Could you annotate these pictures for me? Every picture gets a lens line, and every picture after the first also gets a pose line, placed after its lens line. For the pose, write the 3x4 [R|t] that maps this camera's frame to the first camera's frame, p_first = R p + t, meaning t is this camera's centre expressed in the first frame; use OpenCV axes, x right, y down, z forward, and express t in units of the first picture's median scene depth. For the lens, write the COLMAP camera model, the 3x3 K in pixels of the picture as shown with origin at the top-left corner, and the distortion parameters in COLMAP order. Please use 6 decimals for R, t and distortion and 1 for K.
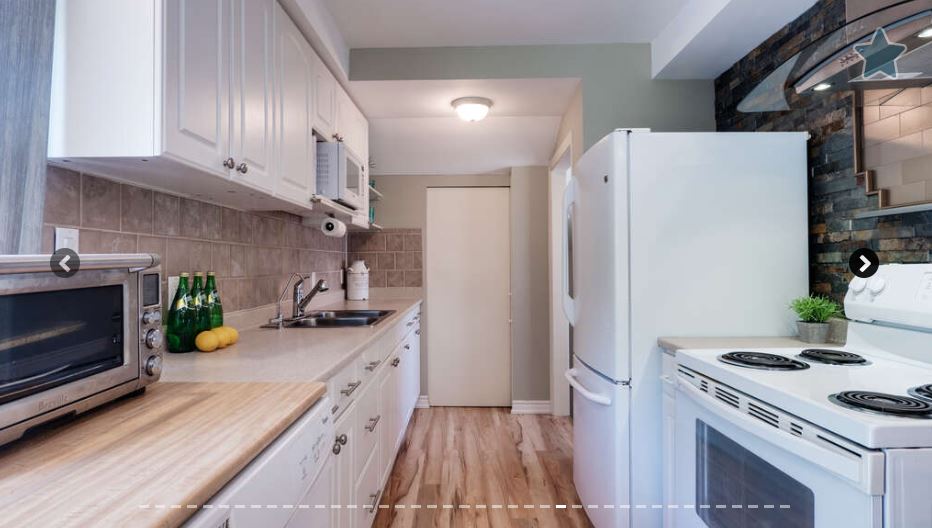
lens RADIAL K [[443.7, 0, 466.0], [0, 443.7, 264.0], [0, 0, 1]] dist [-0.000423, -0.000018]
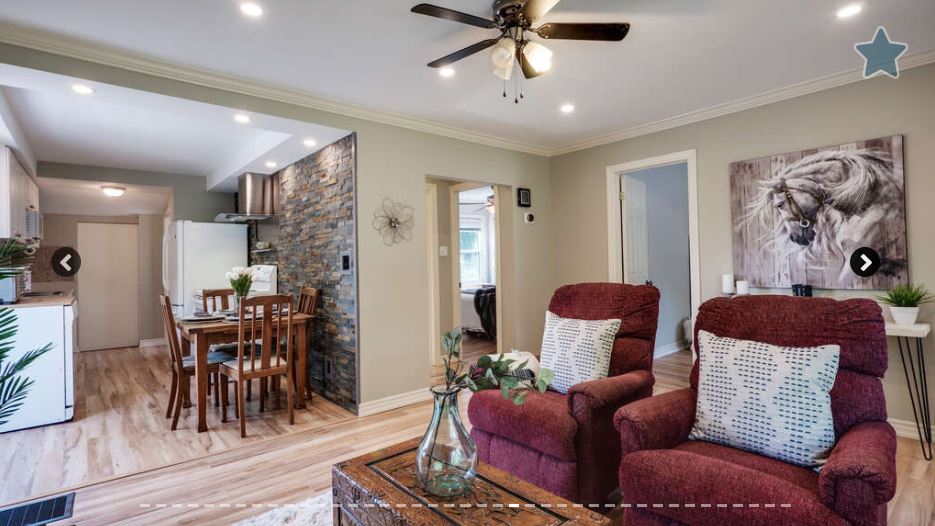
lens RADIAL K [[454.3, 0, 466.8], [0, 454.3, 255.0], [0, 0, 1]] dist [0.001109, 0.000248]
pose [[0.763057, -0.000203, 0.646331, -0.099379], [0.013619, 0.999783, -0.015765, 0.000423], [-0.646188, 0.020832, 0.762894, -1.645423]]
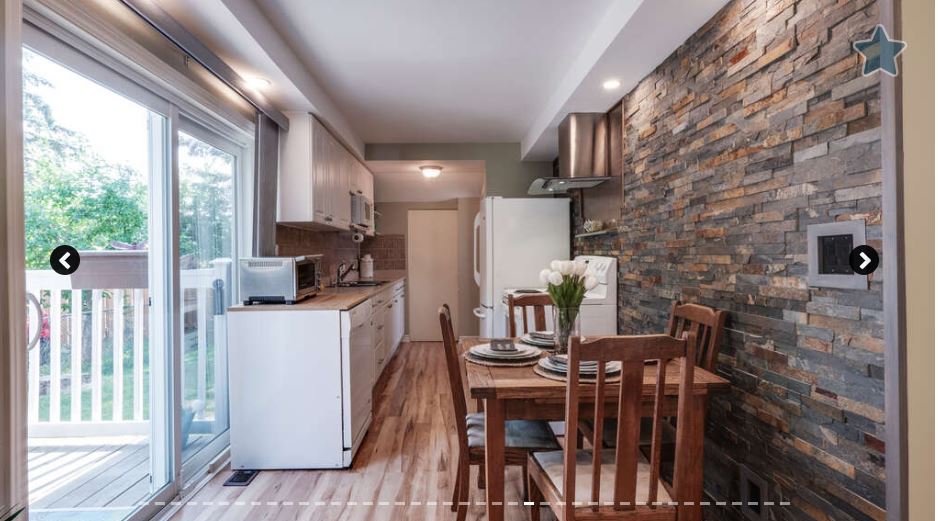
lens RADIAL K [[418.1, 0, 469.0], [0, 418.1, 260.5], [0, 0, 1]] dist [0.000964, 0.000114]
pose [[0.999303, -0.004829, 0.037015, 0.105233], [0.004303, 0.999889, 0.014292, -0.005366], [-0.037079, -0.014123, 0.999213, -0.741059]]
